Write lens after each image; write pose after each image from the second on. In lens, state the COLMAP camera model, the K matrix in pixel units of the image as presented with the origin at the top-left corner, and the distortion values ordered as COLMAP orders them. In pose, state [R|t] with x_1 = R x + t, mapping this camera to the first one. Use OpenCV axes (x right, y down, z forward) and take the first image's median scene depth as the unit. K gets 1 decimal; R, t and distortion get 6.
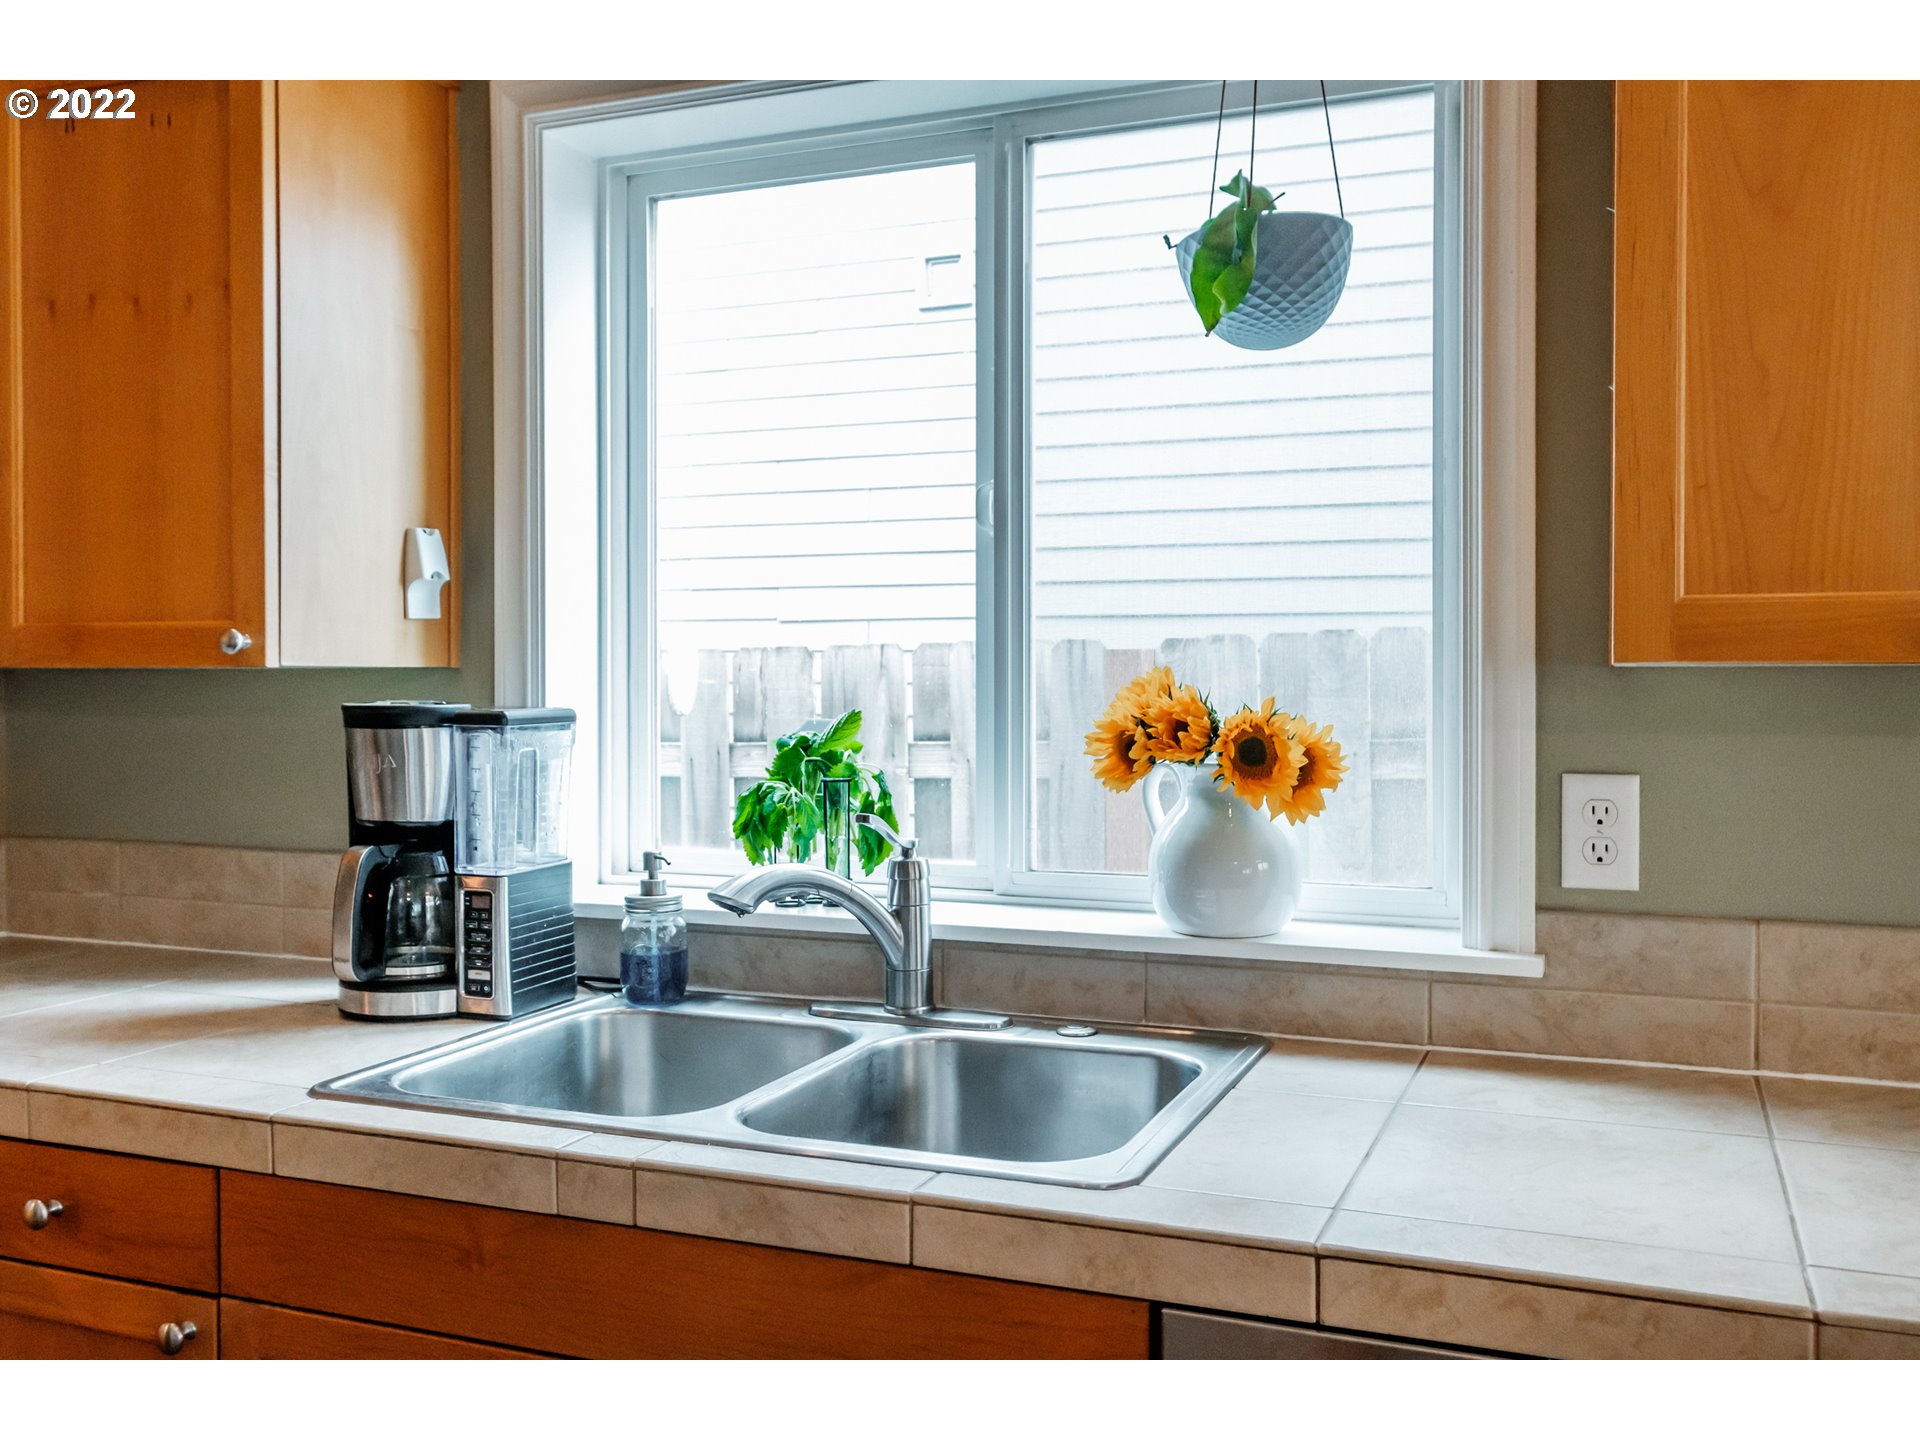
lens RADIAL K [[1580.5, 0, 1000.3], [0, 1580.5, 715.4], [0, 0, 1]] dist [-0.001449, -0.003459]
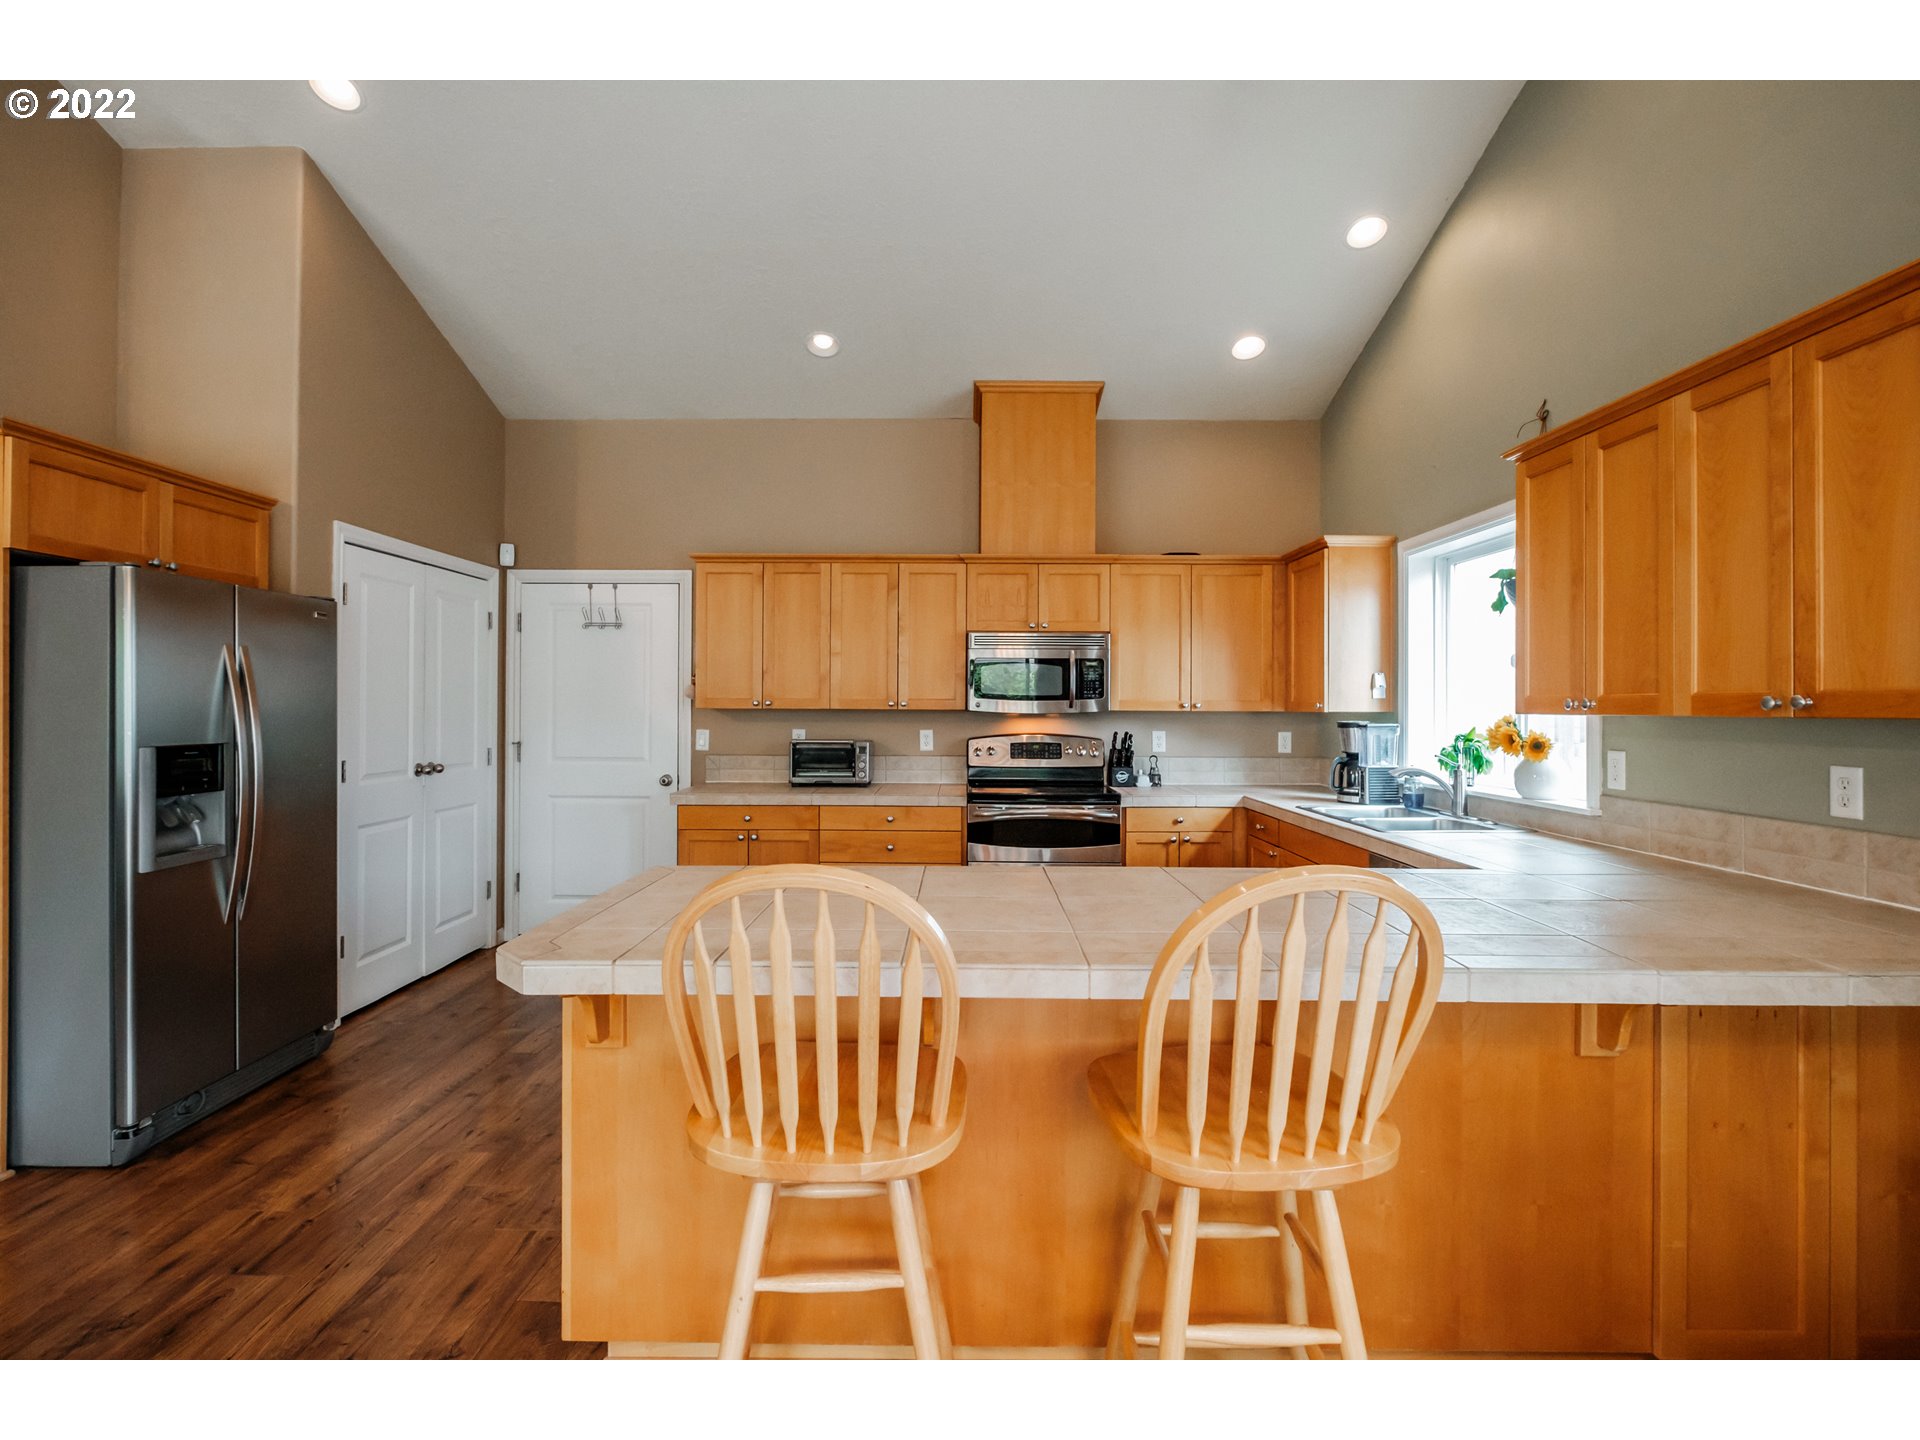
lens RADIAL K [[902.2, 0, 945.8], [0, 902.2, 706.1], [0, 0, 1]] dist [-0.005611, -0.001054]
pose [[0.349090, 0.000292, -0.937089, 1.353028], [-0.023423, 0.999690, -0.008414, -0.004319], [0.936796, 0.024887, 0.348989, -0.707622]]
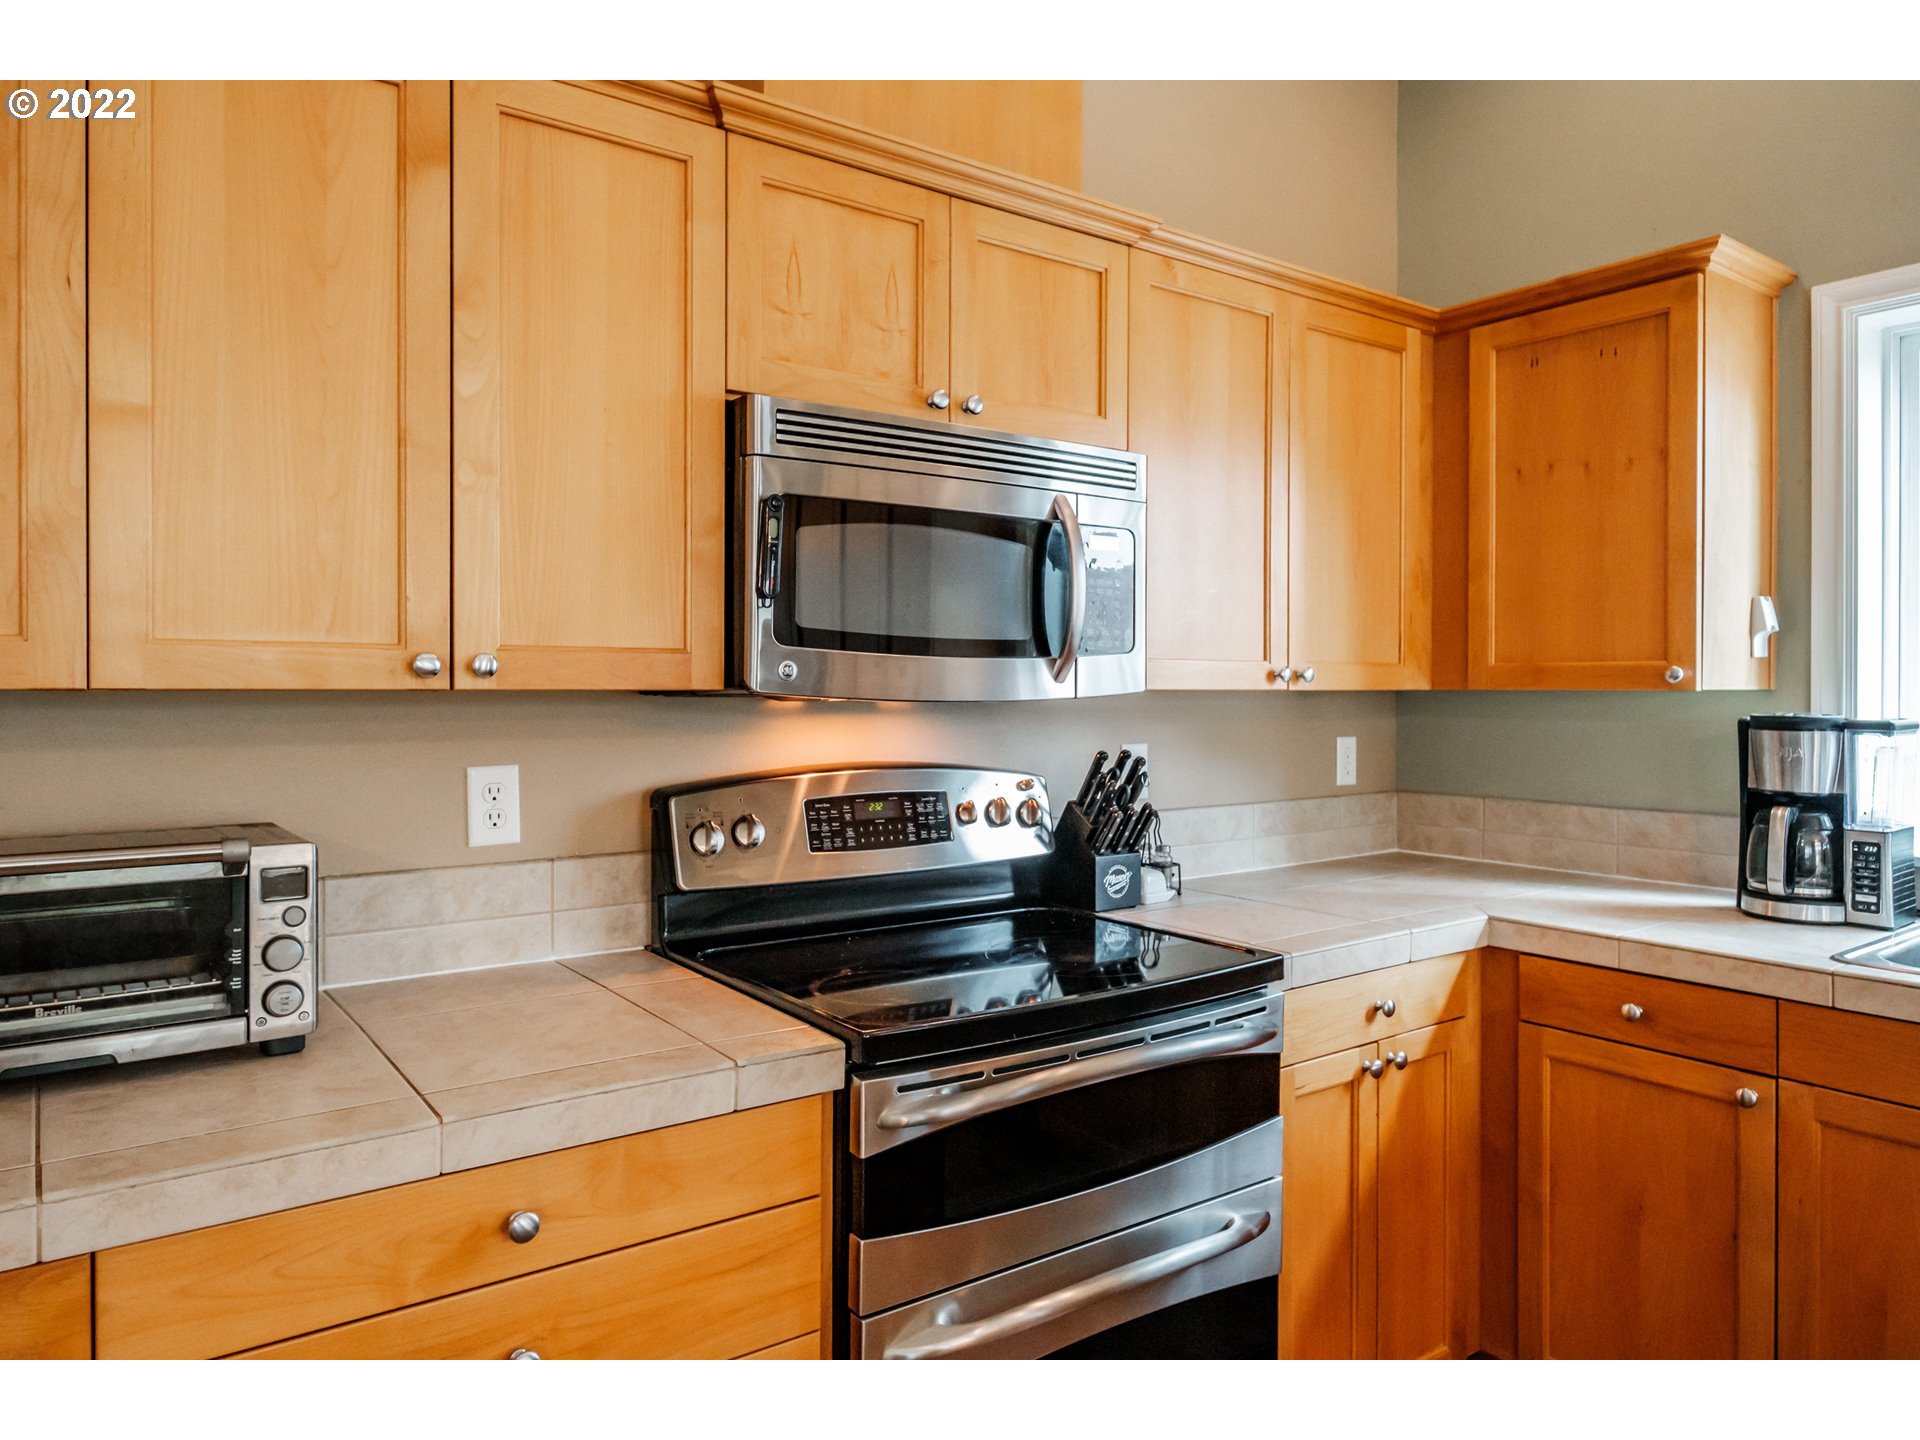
lens RADIAL K [[1234.1, 0, 965.8], [0, 1234.1, 695.9], [0, 0, 1]] dist [0.002004, 0.001252]
pose [[0.841767, 0.001993, -0.539837, -0.411874], [-0.010623, 0.999861, -0.012874, -0.001825], [0.539736, 0.016571, 0.841671, -0.432006]]
